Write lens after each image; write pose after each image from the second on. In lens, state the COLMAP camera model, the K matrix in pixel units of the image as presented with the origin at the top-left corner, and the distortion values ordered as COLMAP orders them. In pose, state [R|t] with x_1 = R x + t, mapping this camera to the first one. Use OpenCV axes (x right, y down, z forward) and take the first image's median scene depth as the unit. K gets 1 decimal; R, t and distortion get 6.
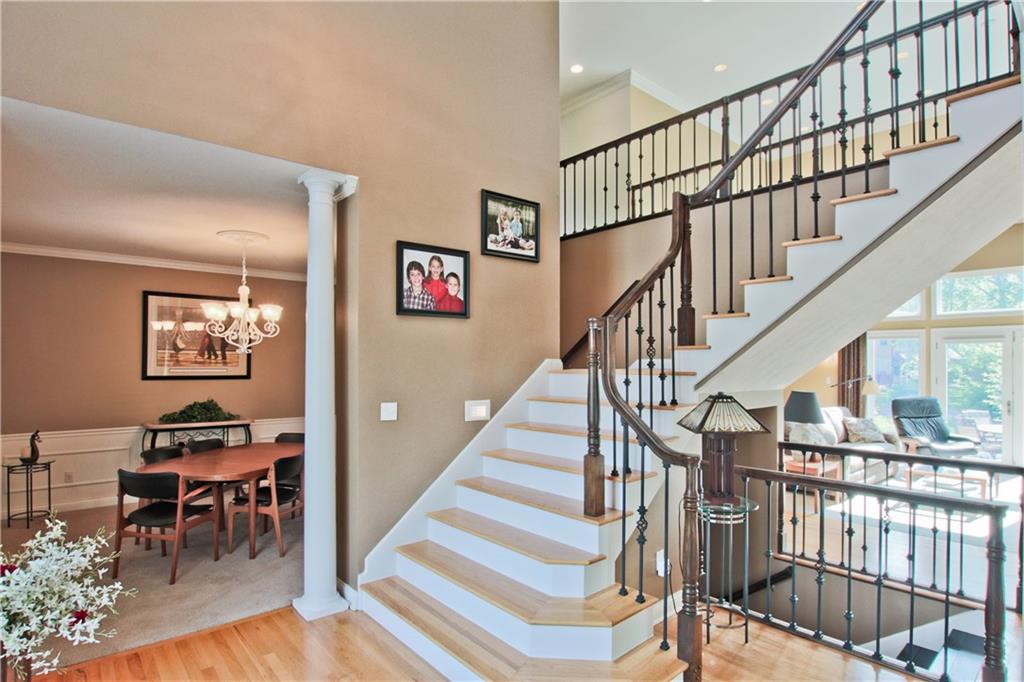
lens RADIAL K [[542.4, 0, 508.3], [0, 542.4, 361.8], [0, 0, 1]] dist [-0.032824, 0.000363]
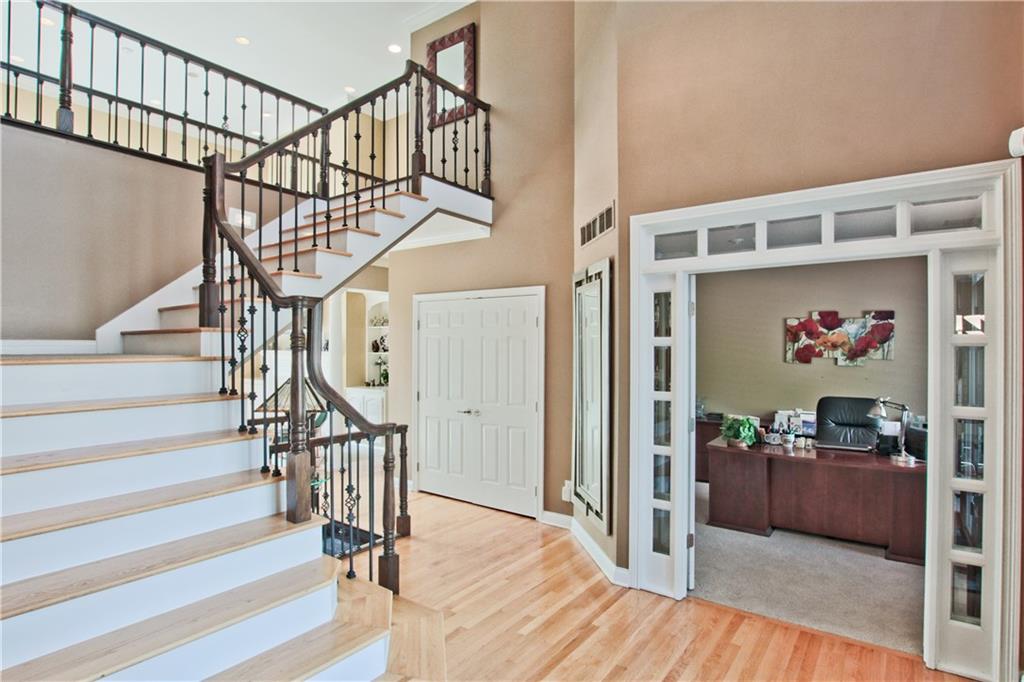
lens RADIAL K [[542.4, 0, 508.3], [0, 542.4, 361.8], [0, 0, 1]] dist [-0.032824, 0.000363]
pose [[-0.238091, -0.017704, 0.971082, -0.871482], [-0.002282, 0.999841, 0.017668, 0.013866], [-0.971240, 0.001990, -0.238093, 1.002395]]
